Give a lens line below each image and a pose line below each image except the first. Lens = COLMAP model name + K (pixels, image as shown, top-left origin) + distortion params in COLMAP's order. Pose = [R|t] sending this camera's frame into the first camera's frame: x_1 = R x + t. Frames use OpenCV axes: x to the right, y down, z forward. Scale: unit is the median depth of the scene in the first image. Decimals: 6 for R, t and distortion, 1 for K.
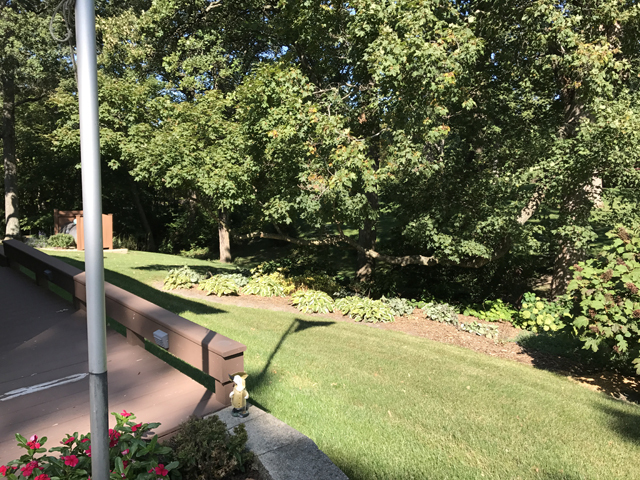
lens RADIAL K [[528.0, 0, 322.9], [0, 528.0, 238.0], [0, 0, 1]] dist [0.034155, -0.035515]
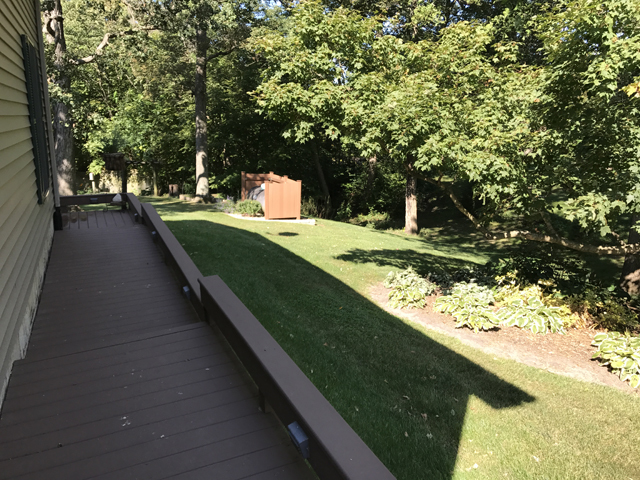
lens RADIAL K [[528.0, 0, 318.7], [0, 528.0, 242.7], [0, 0, 1]] dist [0.034155, -0.035515]
pose [[0.952010, 0.068882, -0.298214, -0.157195], [-0.040885, 0.994234, 0.099128, -0.049867], [0.303323, -0.082178, 0.949338, 0.251592]]
